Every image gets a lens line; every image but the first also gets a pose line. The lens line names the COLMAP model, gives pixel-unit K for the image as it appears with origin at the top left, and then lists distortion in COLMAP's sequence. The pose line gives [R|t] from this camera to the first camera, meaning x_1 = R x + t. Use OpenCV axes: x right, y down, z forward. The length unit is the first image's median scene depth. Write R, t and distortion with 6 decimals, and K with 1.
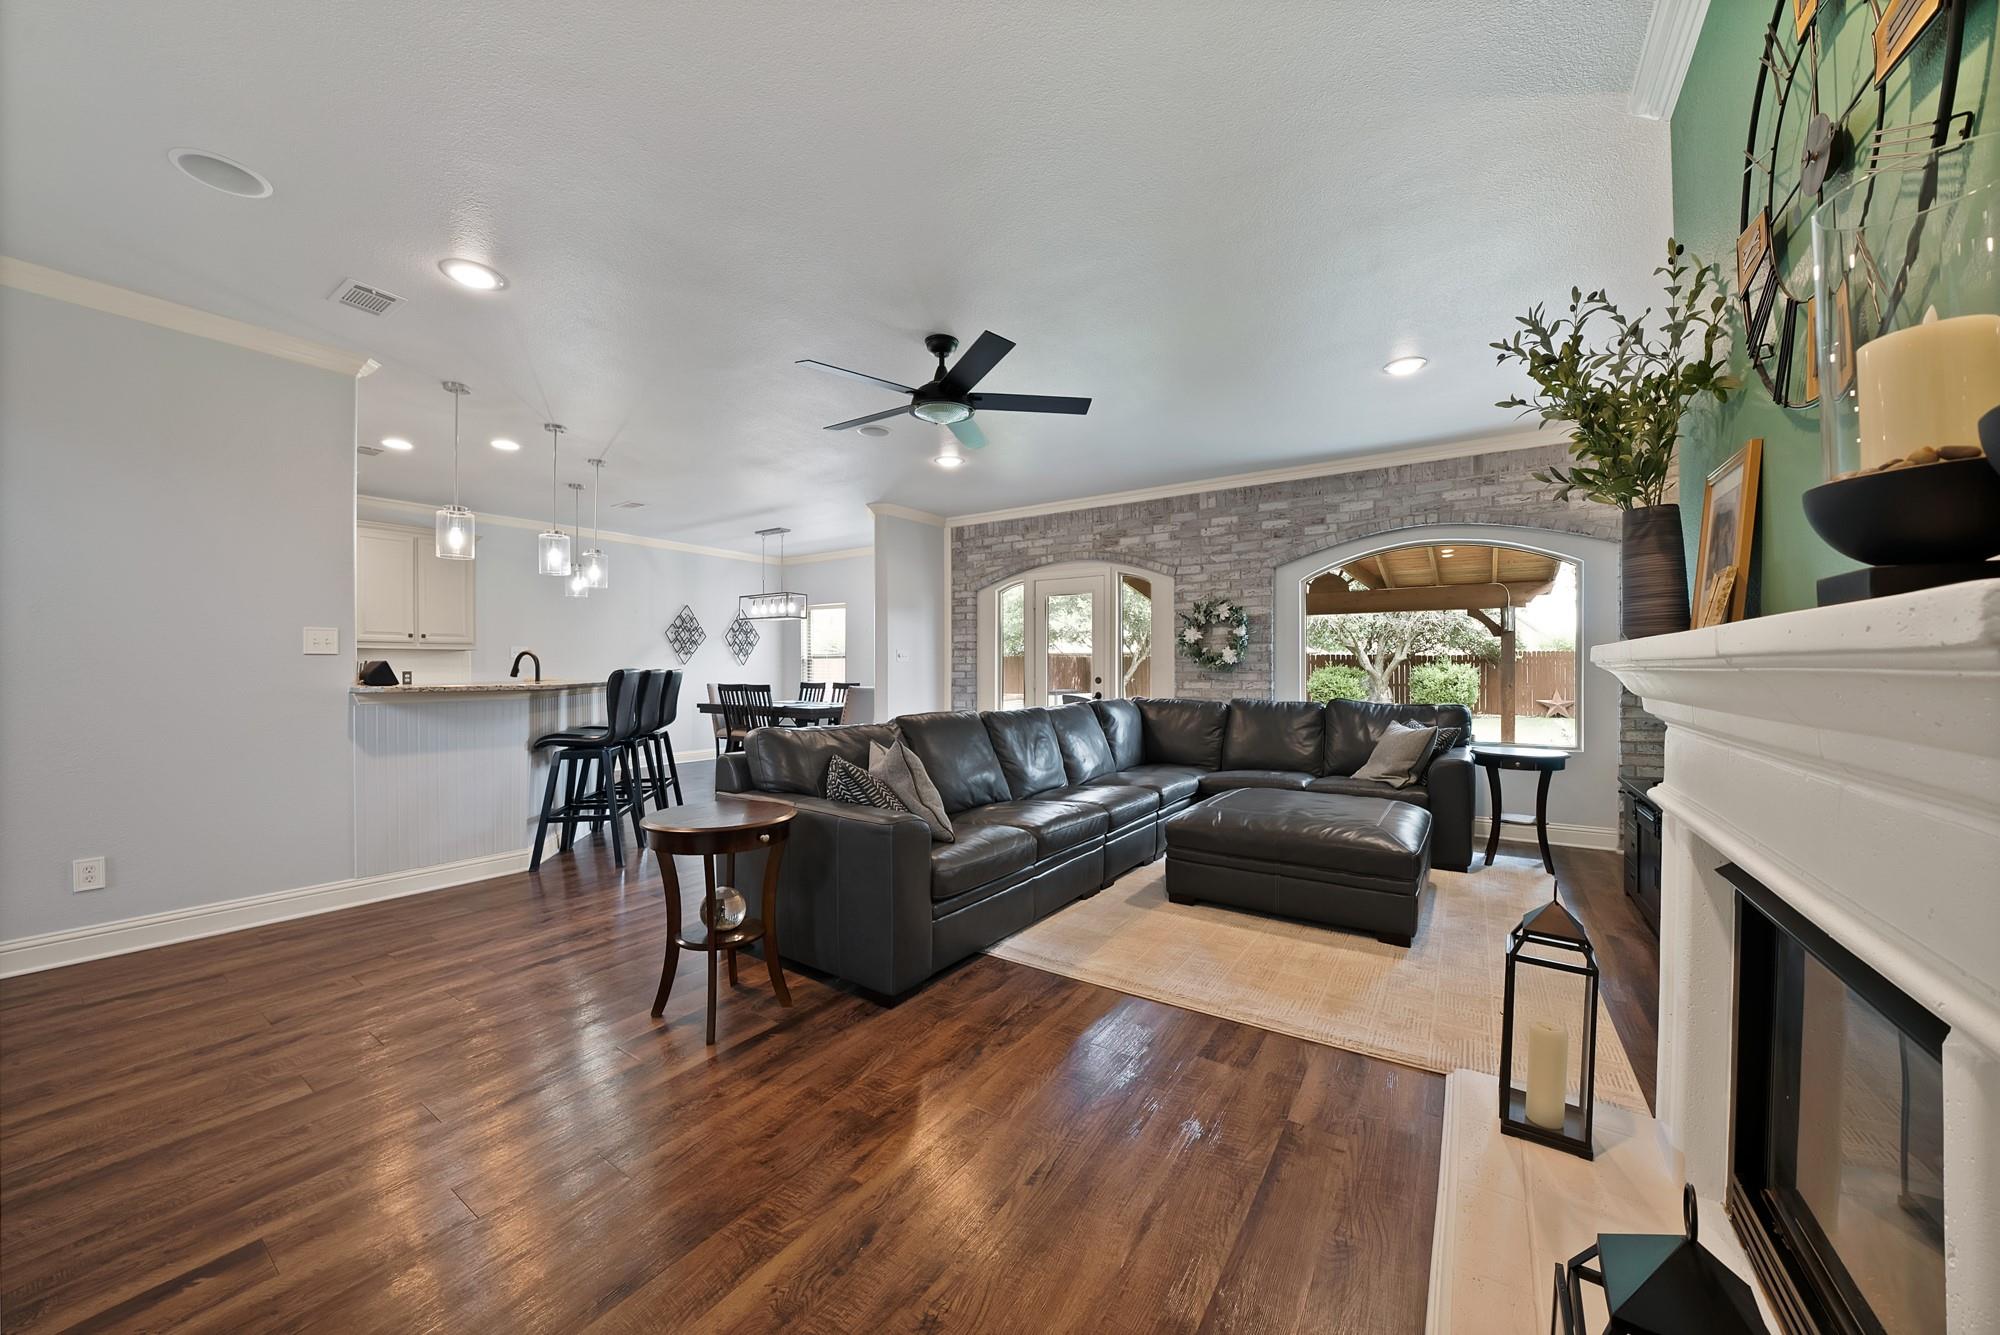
lens RADIAL K [[713.1, 0, 1009.4], [0, 713.1, 673.5], [0, 0, 1]] dist [-0.026470, 0.003888]
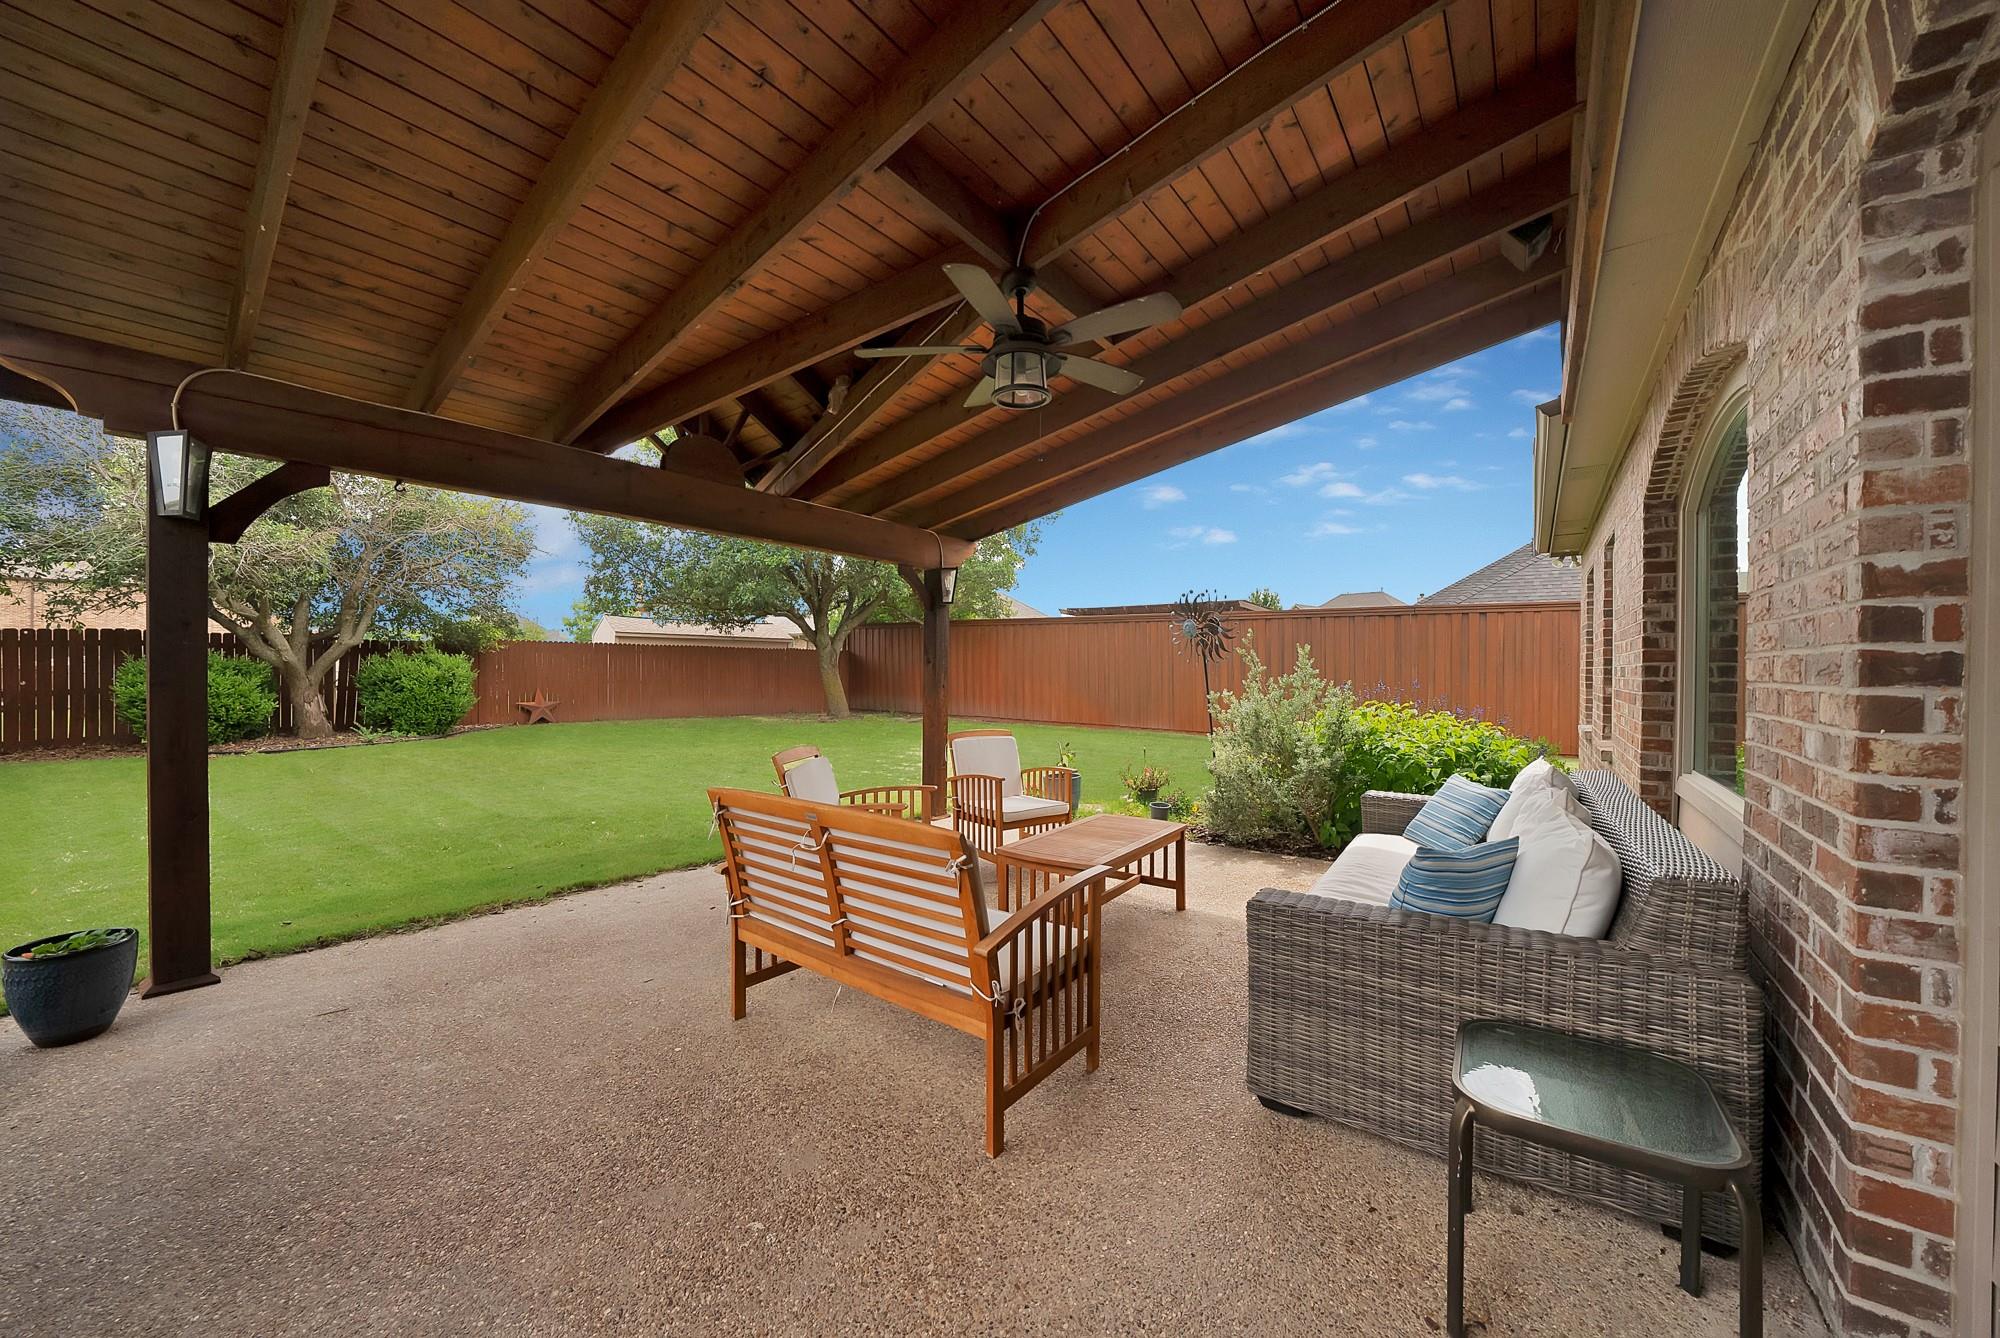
lens RADIAL K [[704.7, 0, 984.1], [0, 704.7, 676.8], [0, 0, 1]] dist [-0.022186, -0.000005]
pose [[0.071741, -0.008708, 0.997385, 0.073101], [-0.002760, 0.999956, 0.008929, 0.003747], [-0.997419, -0.003393, 0.071714, 1.347580]]
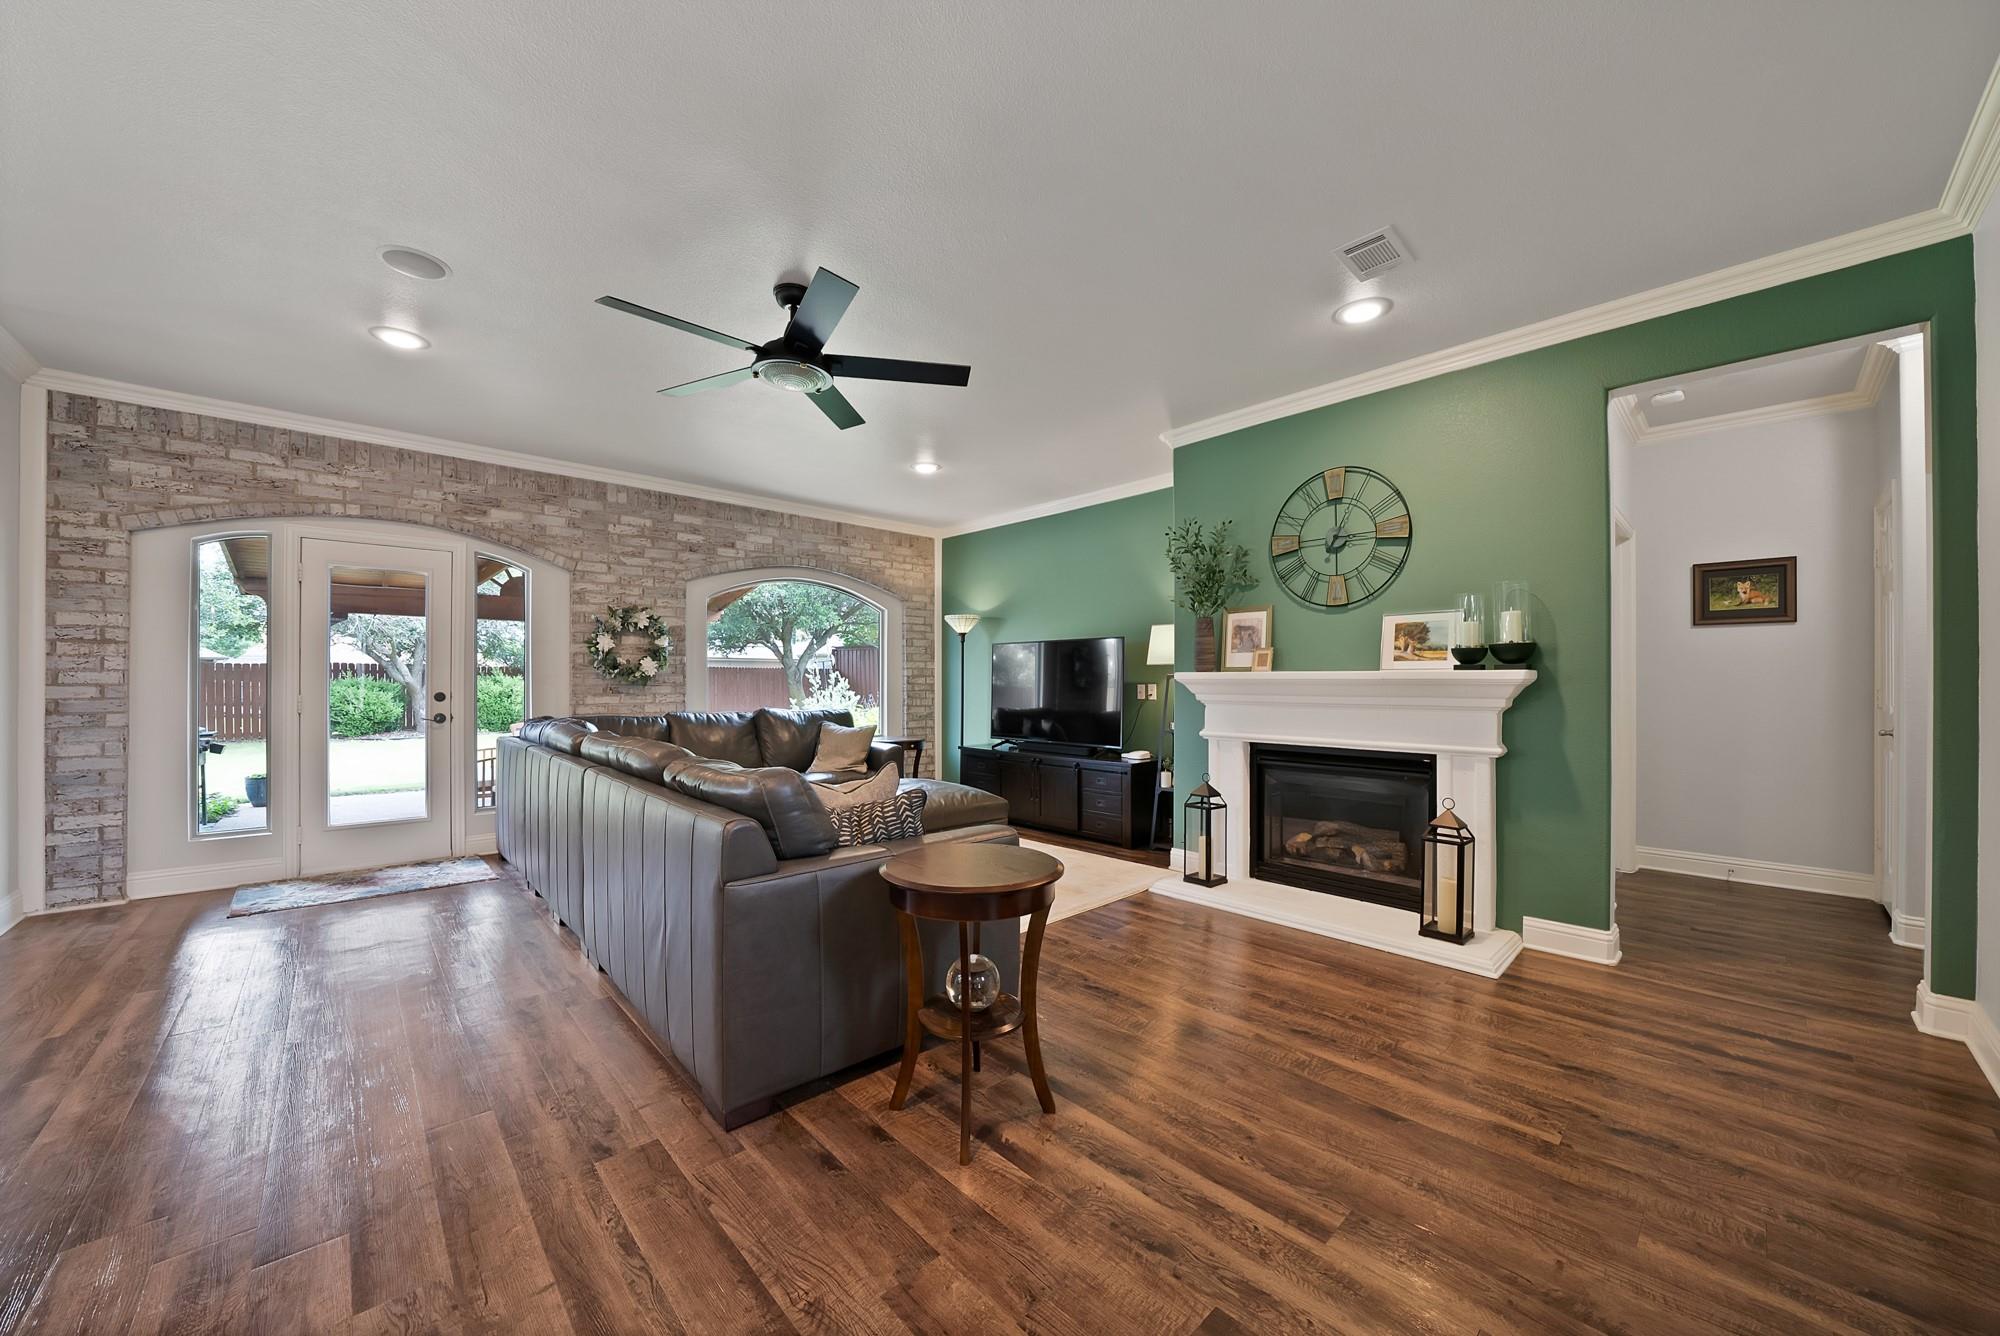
lens RADIAL K [[723.8, 0, 990.5], [0, 723.8, 681.1], [0, 0, 1]] dist [-0.023253, 0.000391]
pose [[0.229991, 0.002184, 0.973190, -0.506484], [0.003990, 0.999987, -0.003187, -0.001923], [-0.973185, 0.004616, 0.229979, 0.339457]]
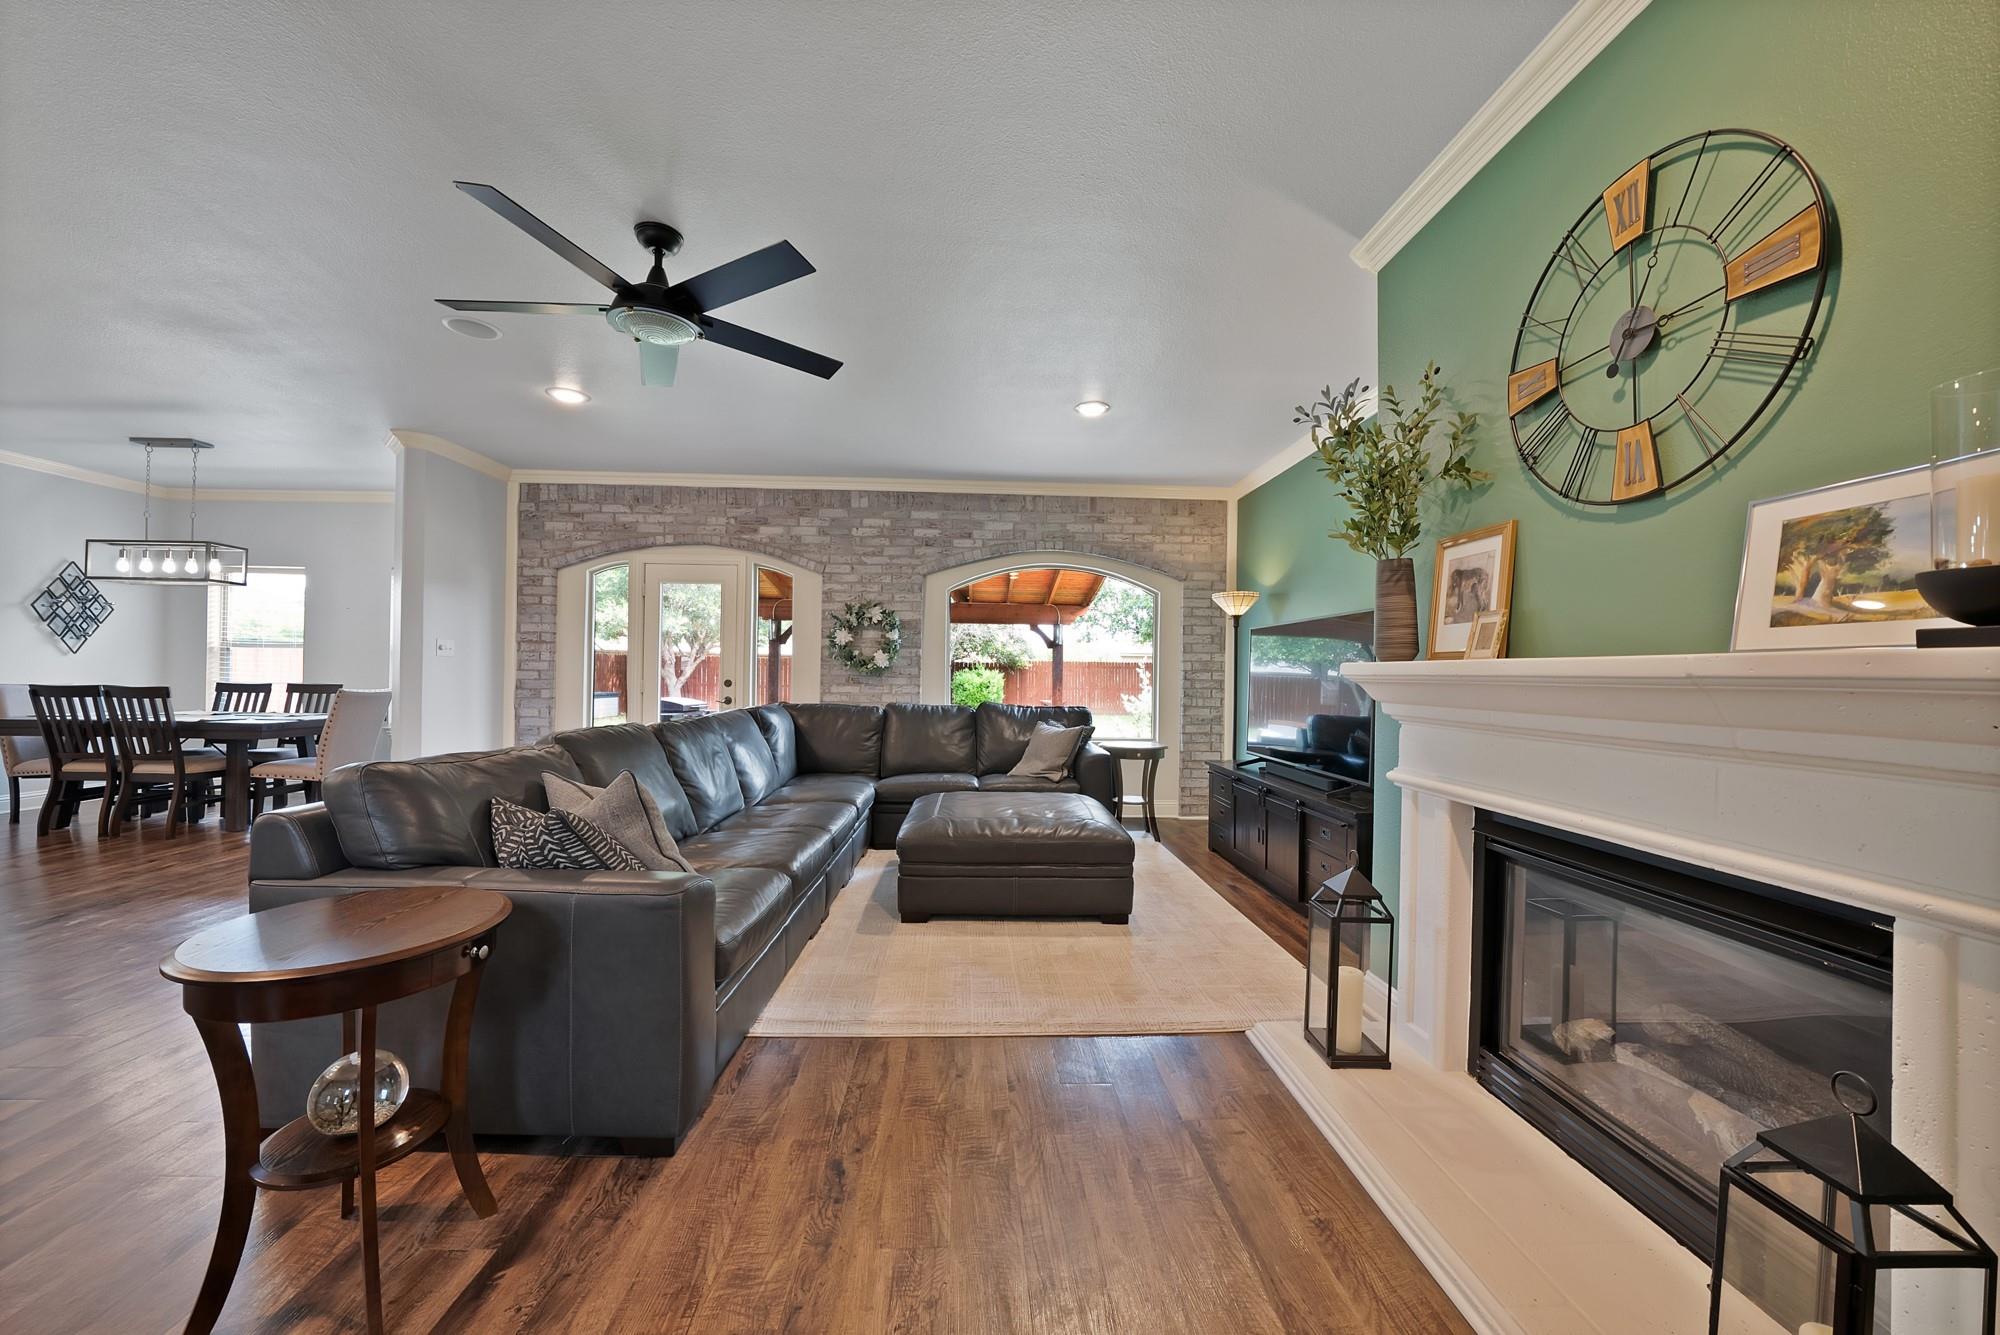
lens RADIAL K [[704.7, 0, 984.1], [0, 704.7, 675.3], [0, 0, 1]] dist [-0.022186, -0.000005]
pose [[0.805211, 0.012217, 0.592863, -0.155041], [-0.012434, 0.999916, -0.003718, -0.001167], [-0.592858, -0.004377, 0.805295, 0.125056]]
